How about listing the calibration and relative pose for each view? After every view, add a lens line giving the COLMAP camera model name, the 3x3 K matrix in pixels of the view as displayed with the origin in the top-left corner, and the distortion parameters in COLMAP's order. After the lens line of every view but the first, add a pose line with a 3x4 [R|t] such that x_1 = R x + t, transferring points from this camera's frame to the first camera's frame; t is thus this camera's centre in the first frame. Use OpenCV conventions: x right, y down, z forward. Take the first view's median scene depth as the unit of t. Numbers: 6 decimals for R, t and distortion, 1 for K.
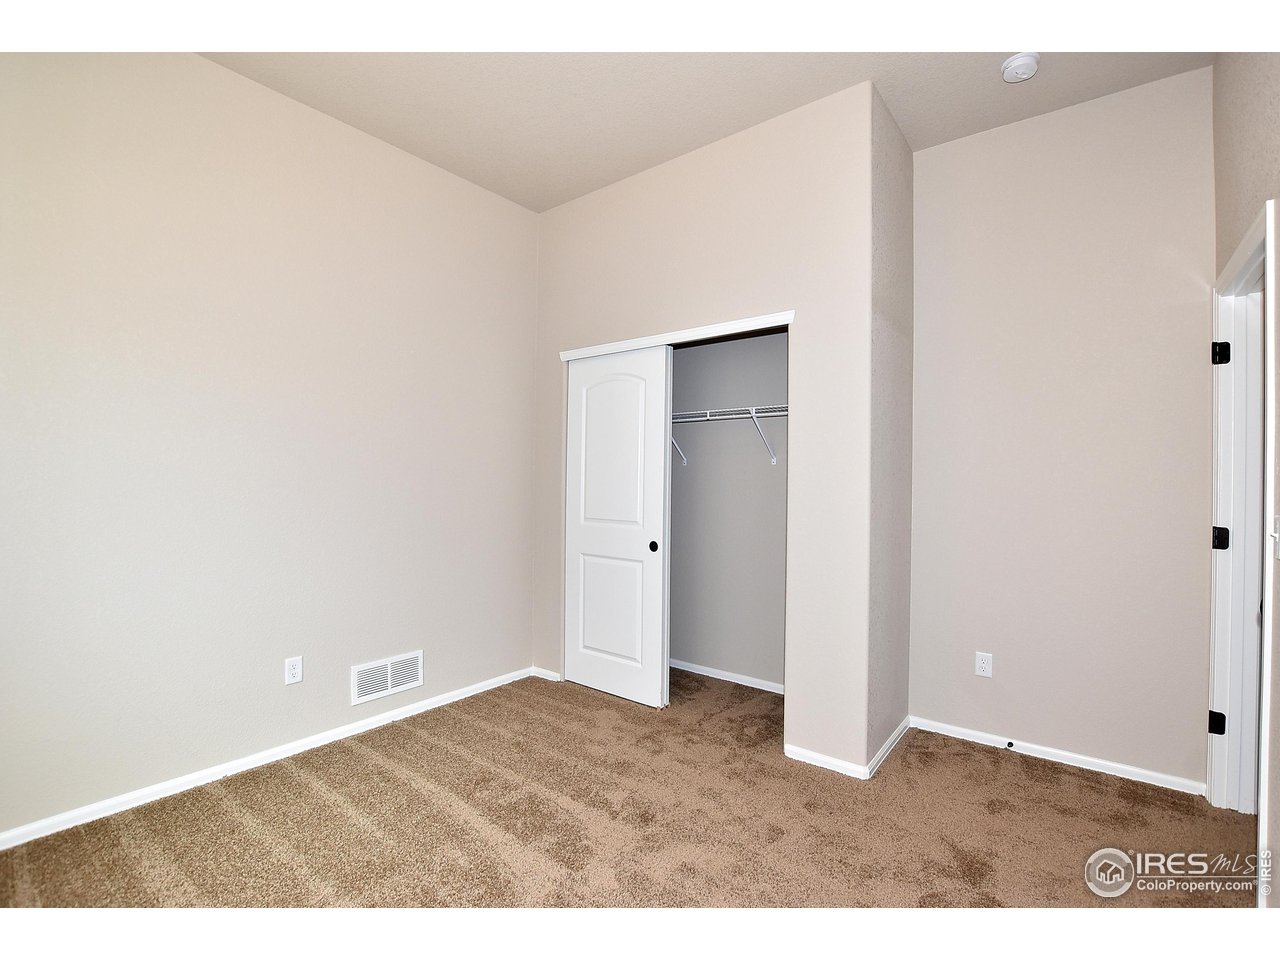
lens RADIAL K [[567.1, 0, 648.5], [0, 567.1, 479.7], [0, 0, 1]] dist [-0.031943, 0.001455]
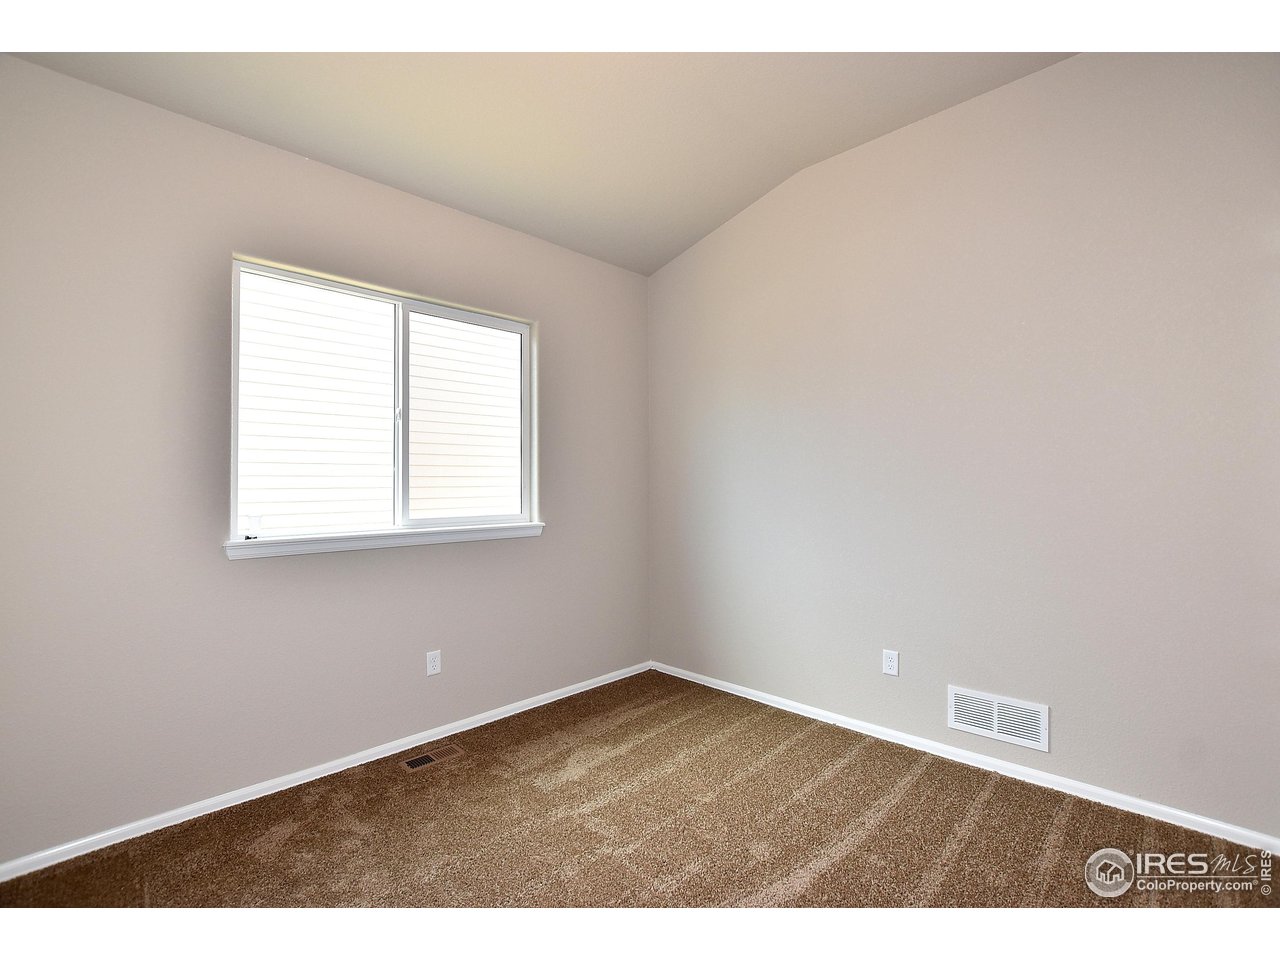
lens RADIAL K [[567.1, 0, 648.5], [0, 567.1, 479.7], [0, 0, 1]] dist [-0.031943, 0.001455]
pose [[-0.111160, -0.019447, -0.993612, 0.460473], [0.002105, 0.999802, -0.019804, 0.009200], [0.993800, -0.004293, -0.111097, 0.608161]]
